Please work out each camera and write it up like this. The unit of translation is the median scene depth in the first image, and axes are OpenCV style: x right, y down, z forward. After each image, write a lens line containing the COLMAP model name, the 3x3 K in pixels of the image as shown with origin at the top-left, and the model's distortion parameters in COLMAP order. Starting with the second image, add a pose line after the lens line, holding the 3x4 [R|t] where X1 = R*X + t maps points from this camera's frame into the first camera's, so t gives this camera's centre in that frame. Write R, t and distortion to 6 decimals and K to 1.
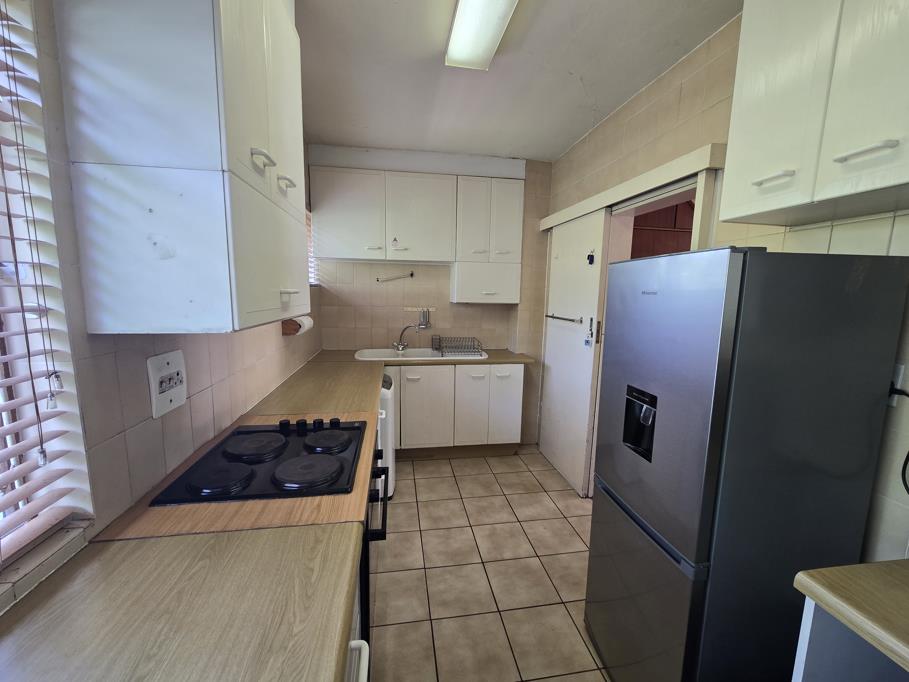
lens RADIAL K [[372.1, 0, 452.9], [0, 372.1, 342.4], [0, 0, 1]] dist [-0.000029, -0.000015]
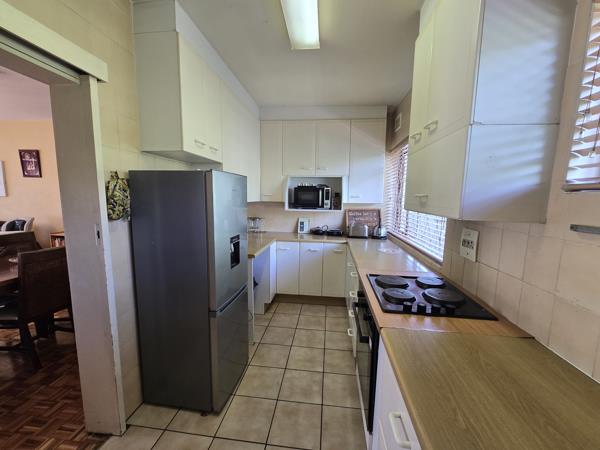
lens RADIAL K [[245.6, 0, 298.8], [0, 245.6, 226.6], [0, 0, 1]] dist [-0.000029, -0.000015]
pose [[-0.958606, -0.070405, 0.275894, -0.242269], [0.004156, 0.965385, 0.260795, -0.311621], [-0.284705, 0.251147, -0.925132, 2.334740]]
